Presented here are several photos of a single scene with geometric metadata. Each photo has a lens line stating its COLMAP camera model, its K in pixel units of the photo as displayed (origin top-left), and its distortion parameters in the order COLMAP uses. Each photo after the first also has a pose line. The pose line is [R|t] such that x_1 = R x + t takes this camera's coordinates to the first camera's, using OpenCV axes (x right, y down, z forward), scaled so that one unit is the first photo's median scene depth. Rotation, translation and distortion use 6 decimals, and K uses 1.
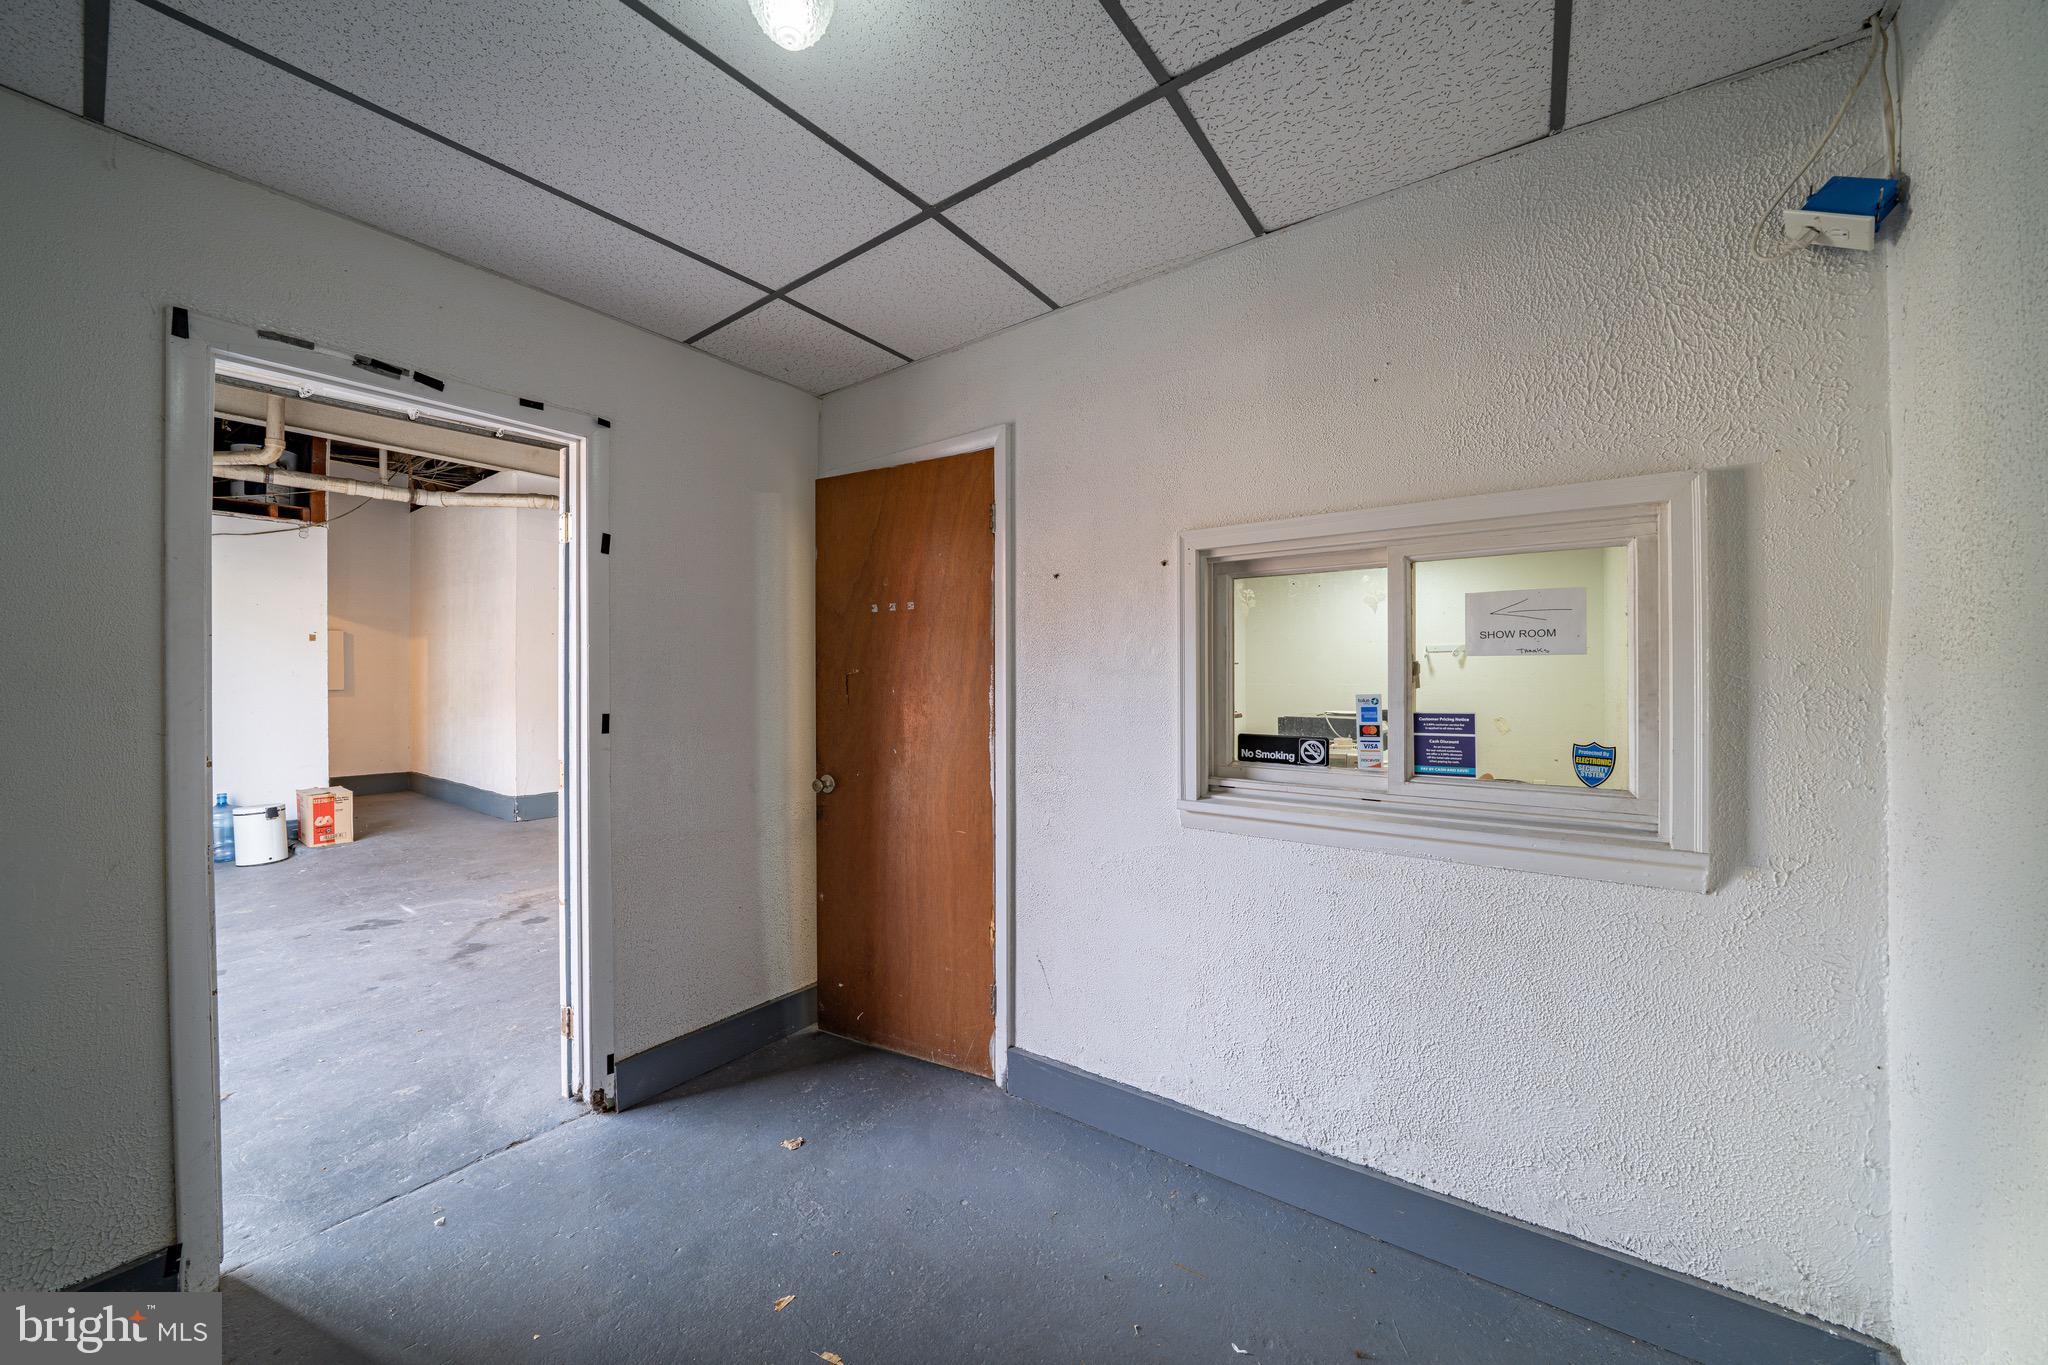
lens RADIAL K [[719.2, 0, 1024.0], [0, 719.2, 682.5], [0, 0, 1]] dist [-0.015812, 0.000159]
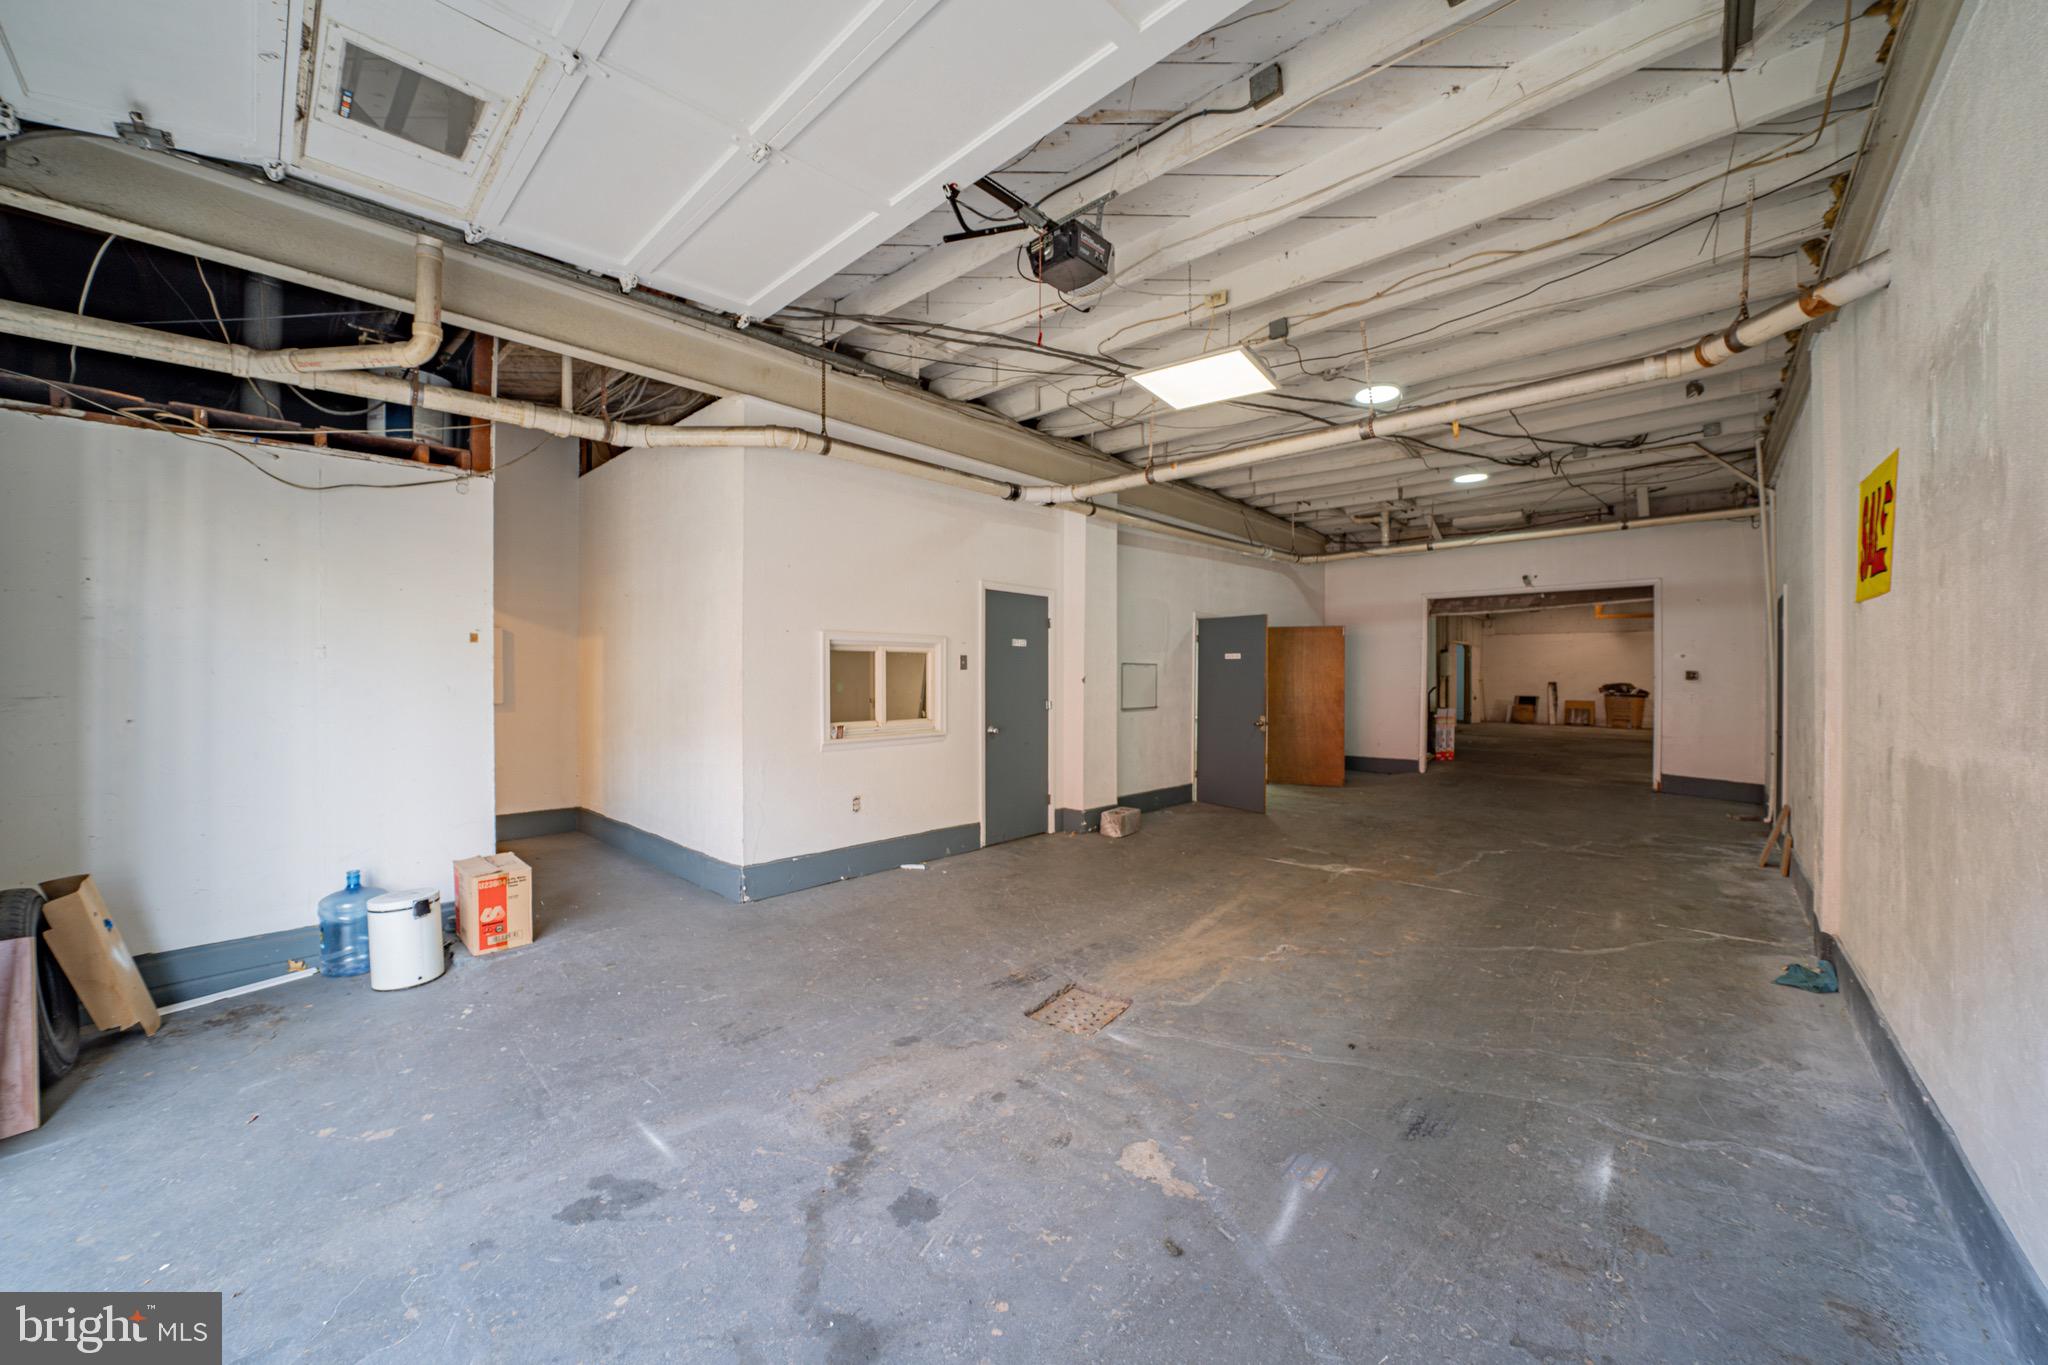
lens RADIAL K [[719.2, 0, 1024.0], [0, 719.2, 682.5], [0, 0, 1]] dist [-0.015812, 0.000159]
pose [[0.994159, 0.004523, -0.107834, -0.424799], [-0.004085, 0.999982, 0.004283, -0.026505], [0.107852, -0.003818, 0.994160, 0.392580]]
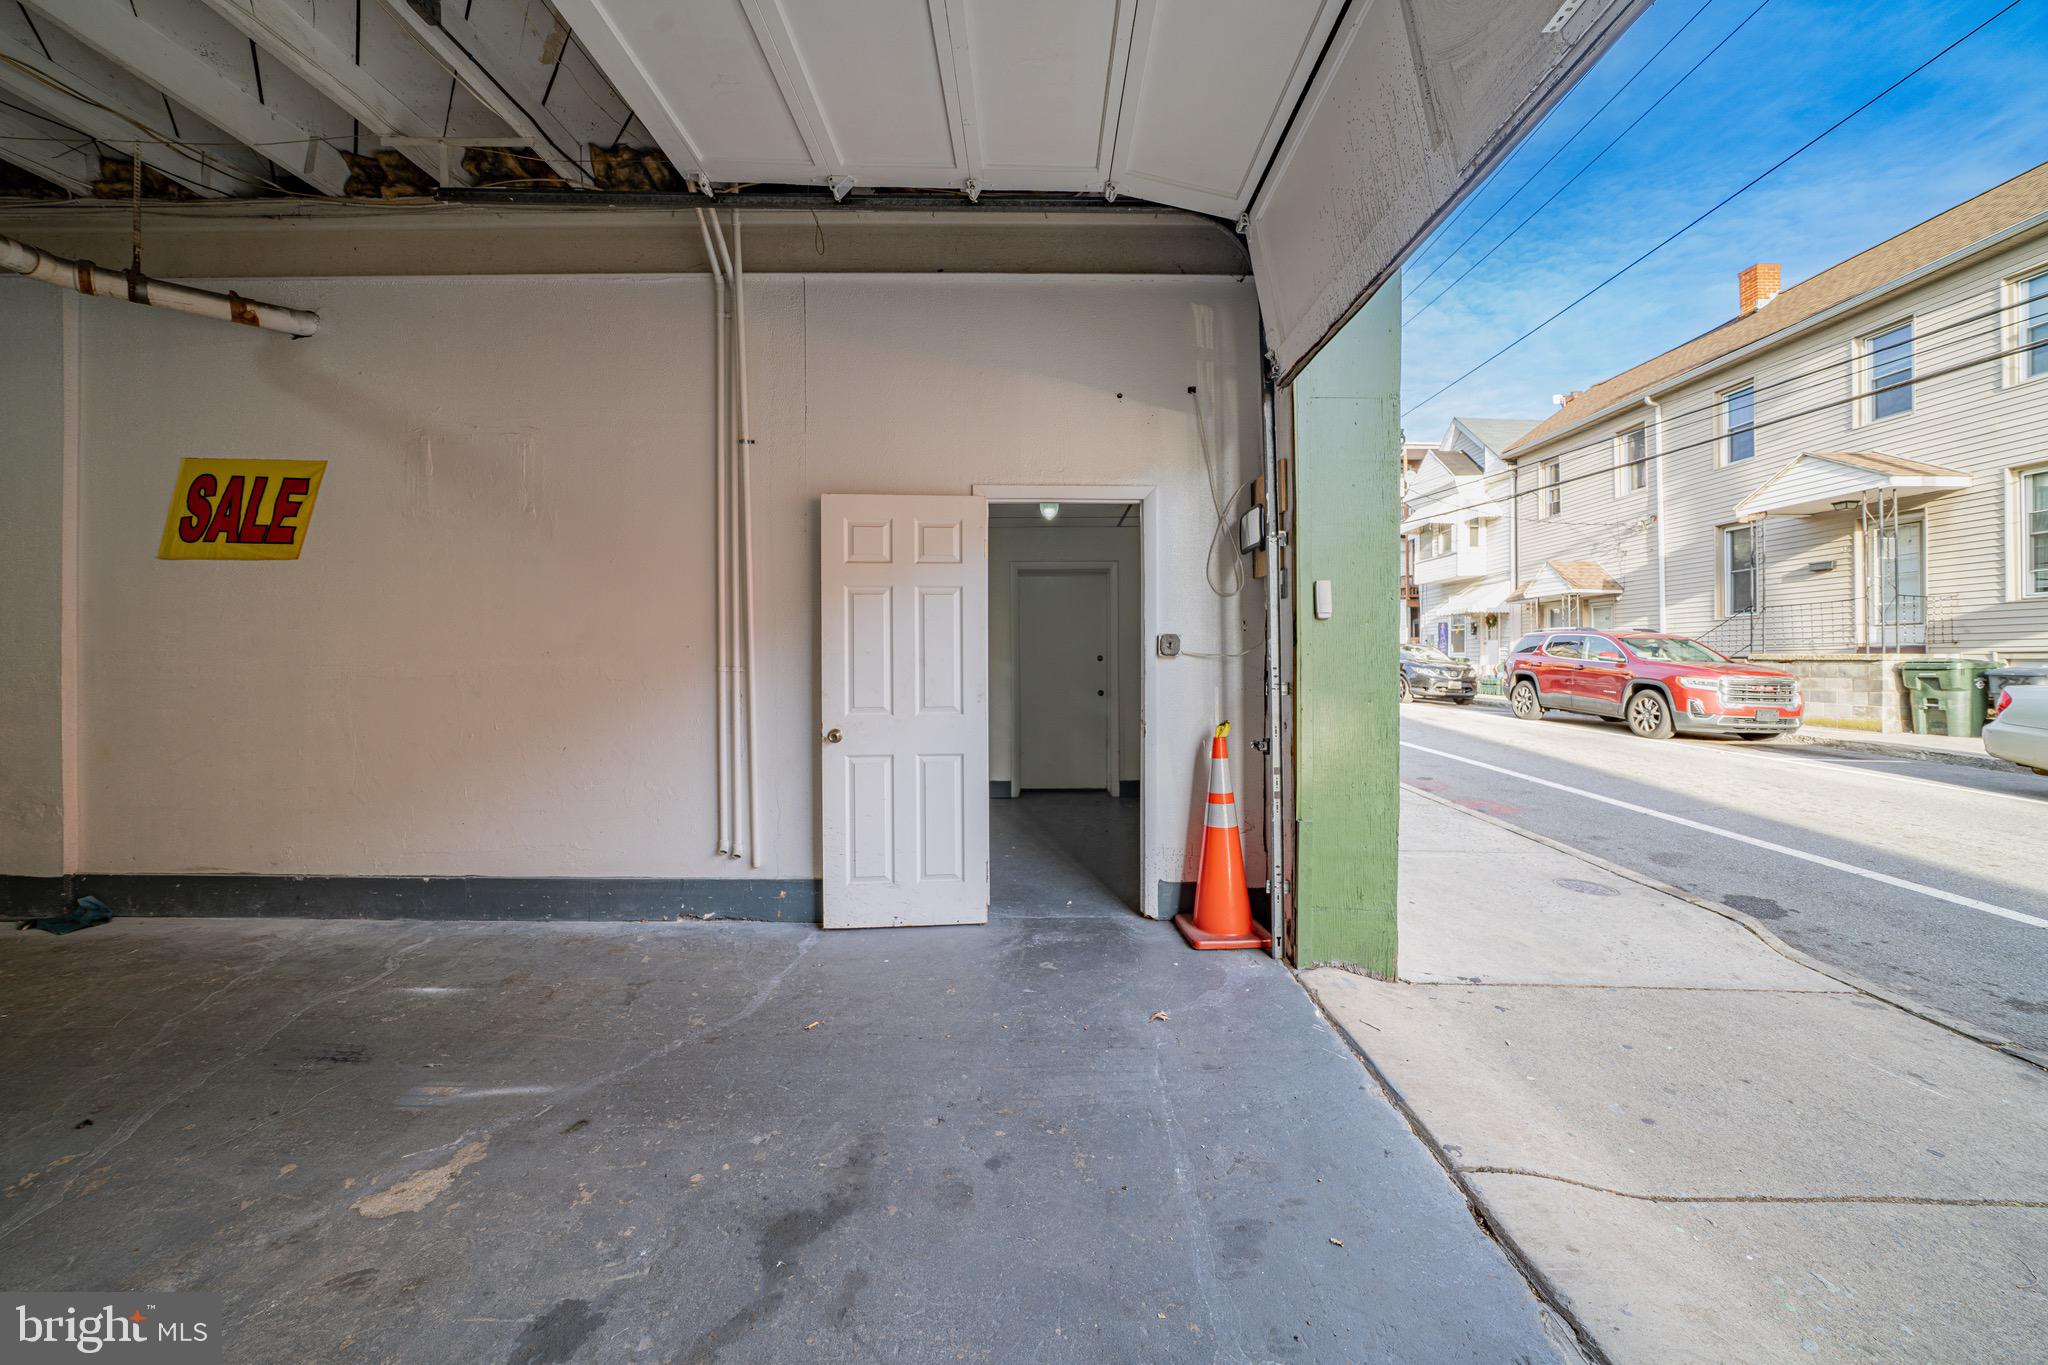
lens RADIAL K [[738.3, 0, 1028.7], [0, 738.3, 663.3], [0, 0, 1]] dist [-0.015642, 0.000124]
pose [[-0.576693, 0.002912, 0.816956, -0.846969], [0.006939, 0.999975, 0.001333, 0.012867], [-0.816931, 0.006437, -0.576699, 0.782102]]
